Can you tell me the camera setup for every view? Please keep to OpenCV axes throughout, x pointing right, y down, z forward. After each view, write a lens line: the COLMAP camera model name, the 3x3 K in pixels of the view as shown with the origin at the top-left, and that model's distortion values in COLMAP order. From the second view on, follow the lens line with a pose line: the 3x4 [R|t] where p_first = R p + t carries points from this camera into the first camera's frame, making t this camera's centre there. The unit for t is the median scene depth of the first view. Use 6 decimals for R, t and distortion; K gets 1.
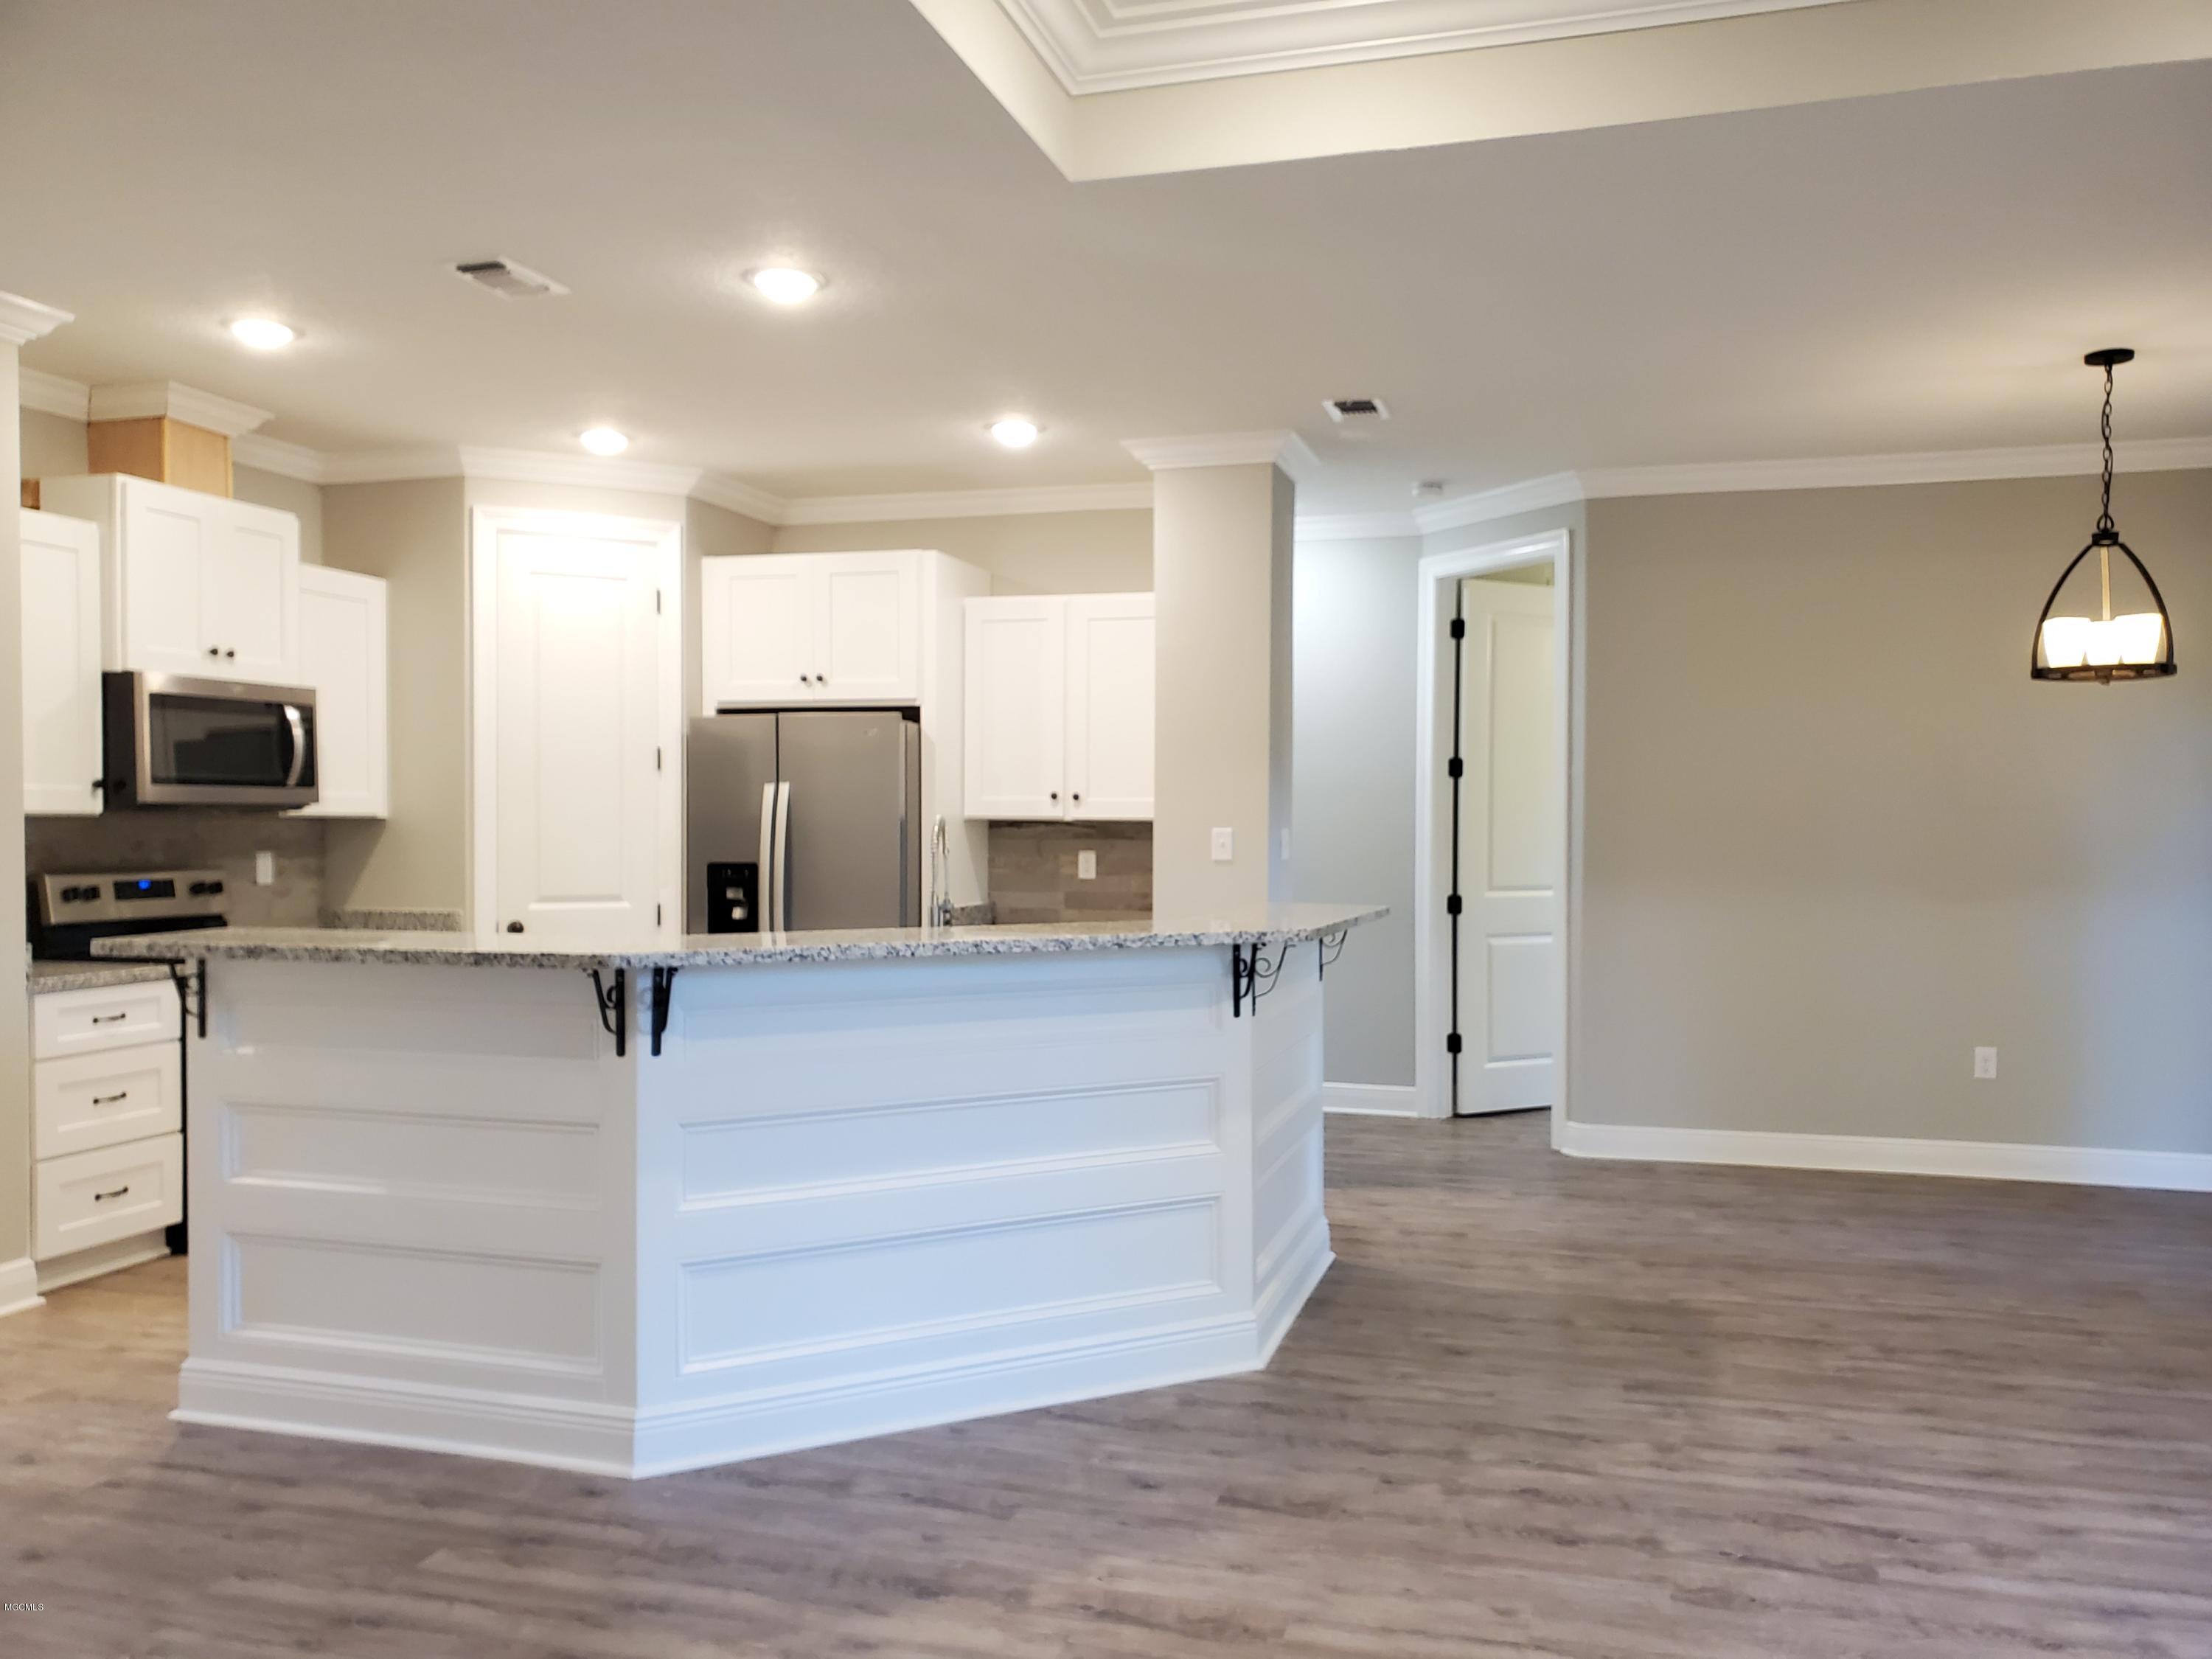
lens RADIAL K [[1731.0, 0, 1110.1], [0, 1731.0, 829.9], [0, 0, 1]] dist [-0.015576, 0.016792]
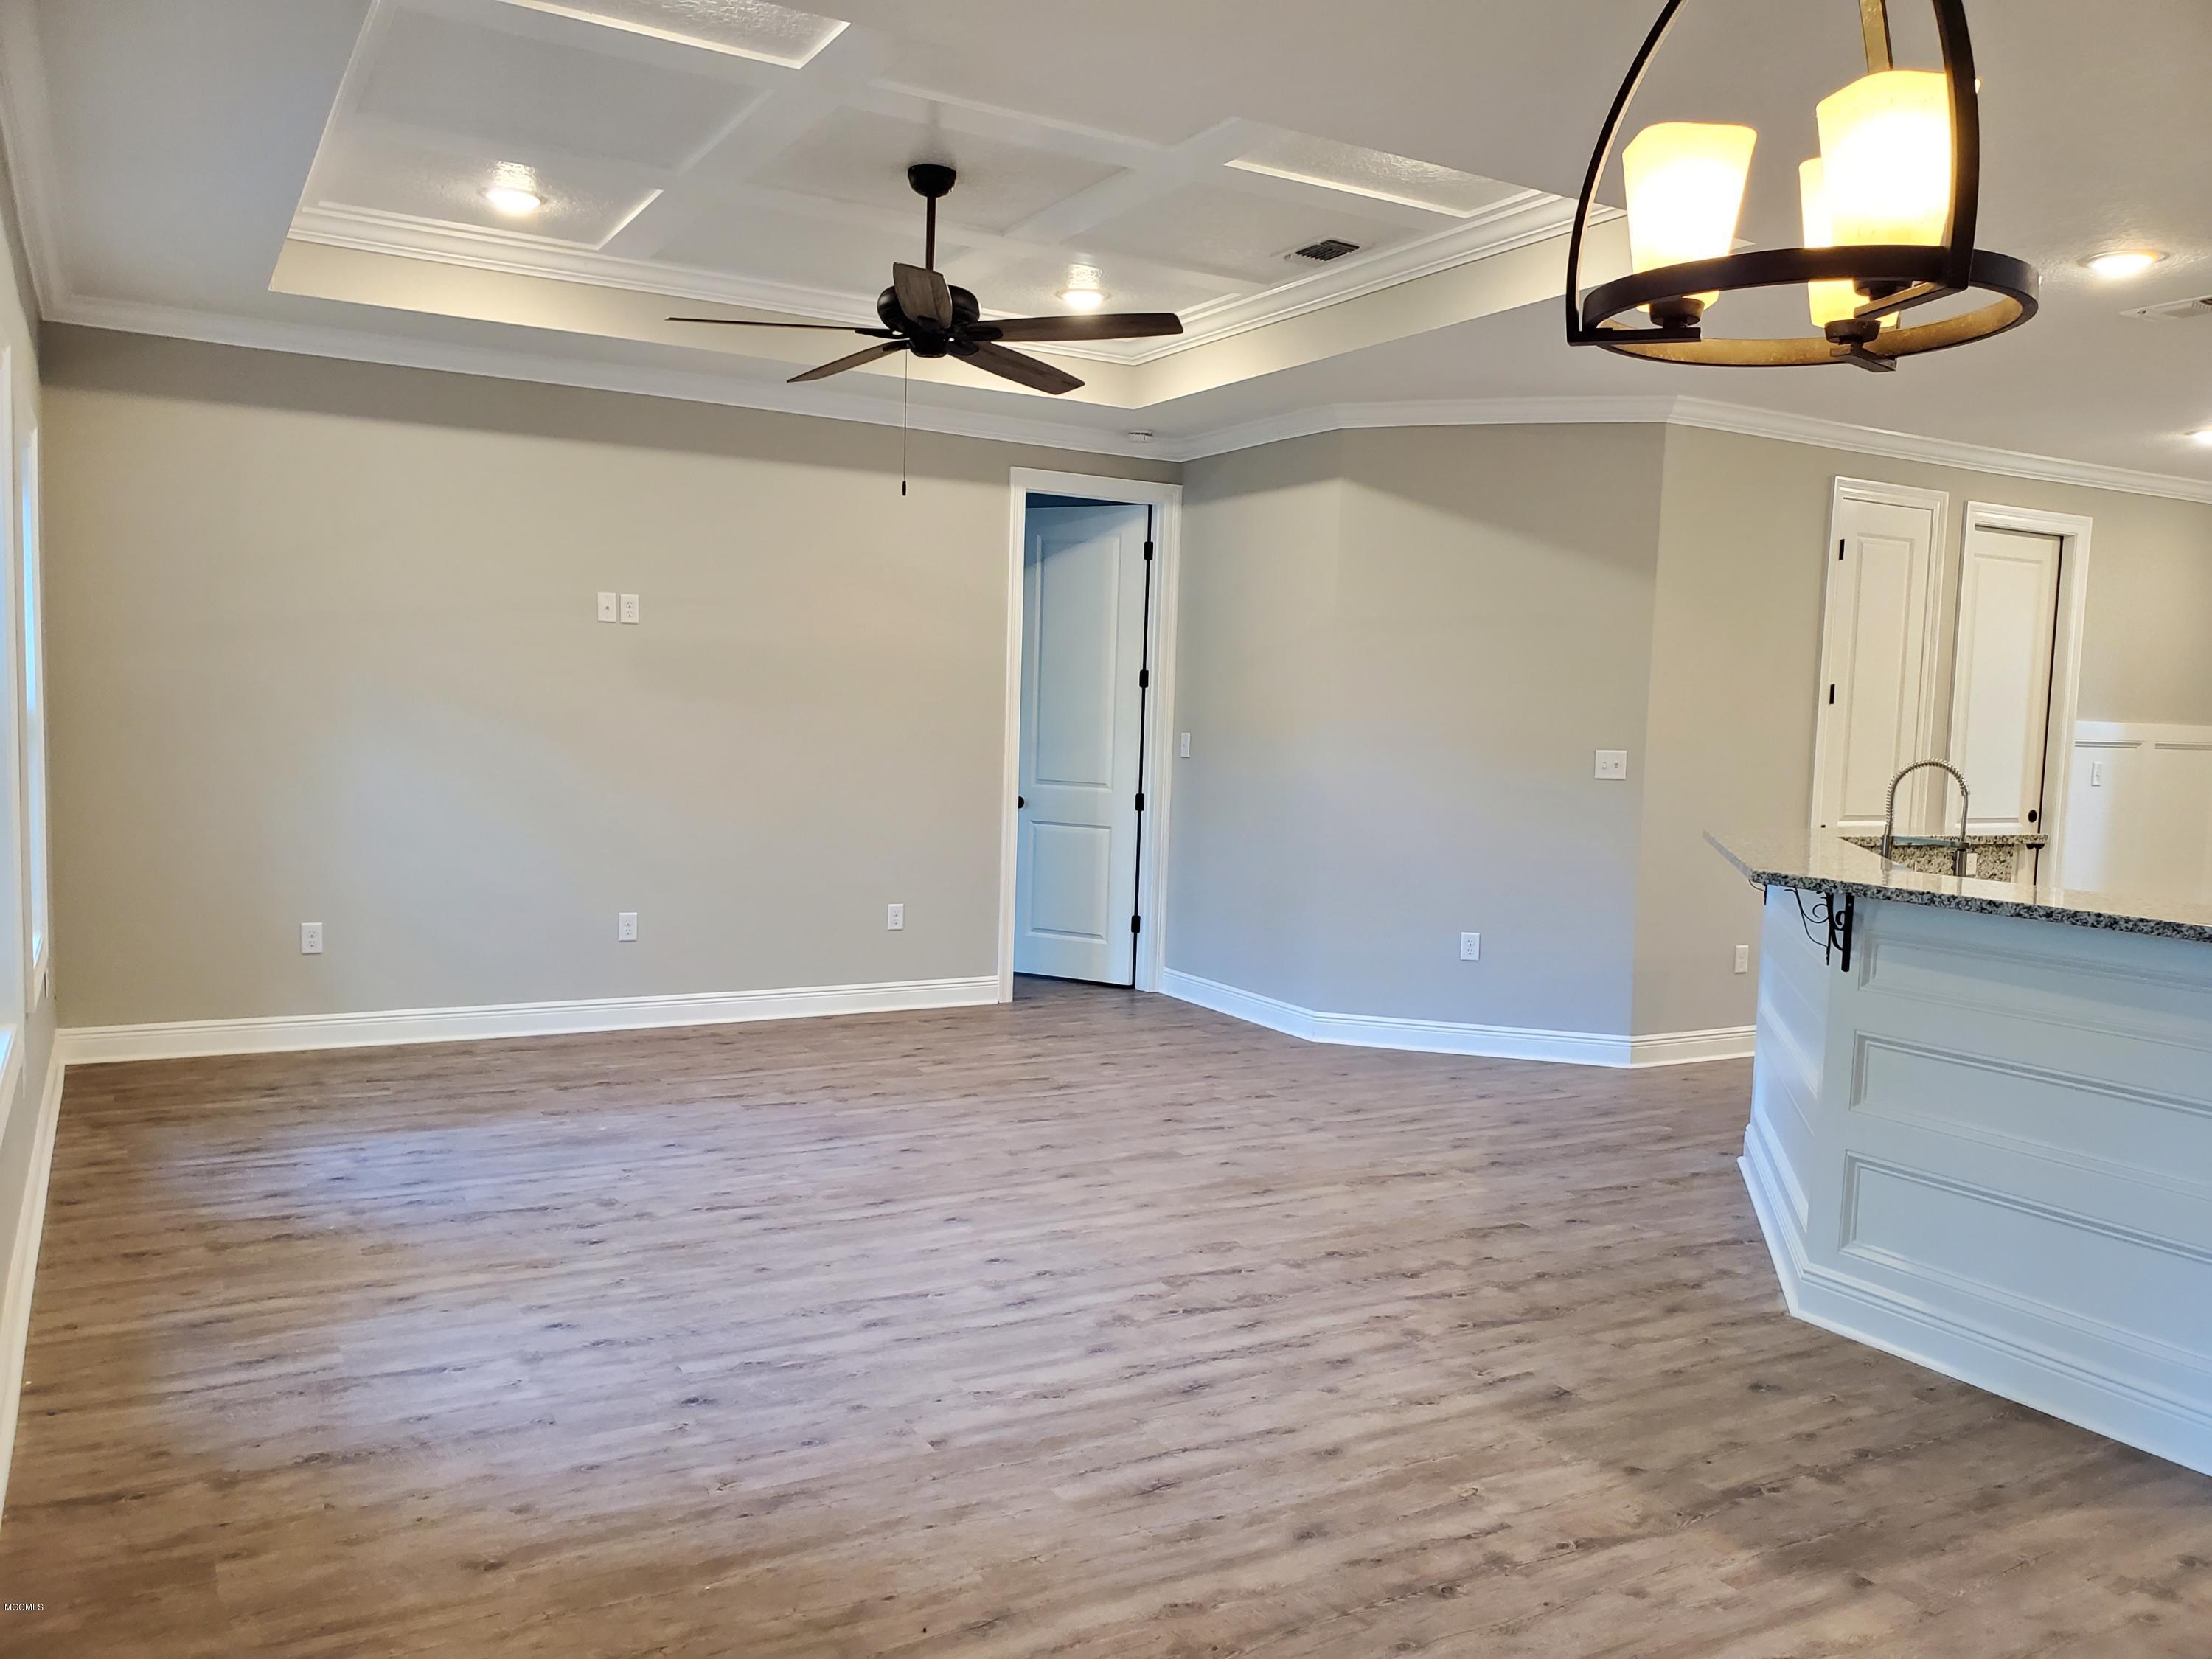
lens RADIAL K [[1731.0, 0, 1107.1], [0, 1731.0, 833.5], [0, 0, 1]] dist [-0.015576, 0.016792]
pose [[-0.694785, 0.030467, -0.718572, 1.267008], [-0.031942, 0.996809, 0.073148, -0.030555], [0.718508, 0.073774, -0.691595, 1.640193]]
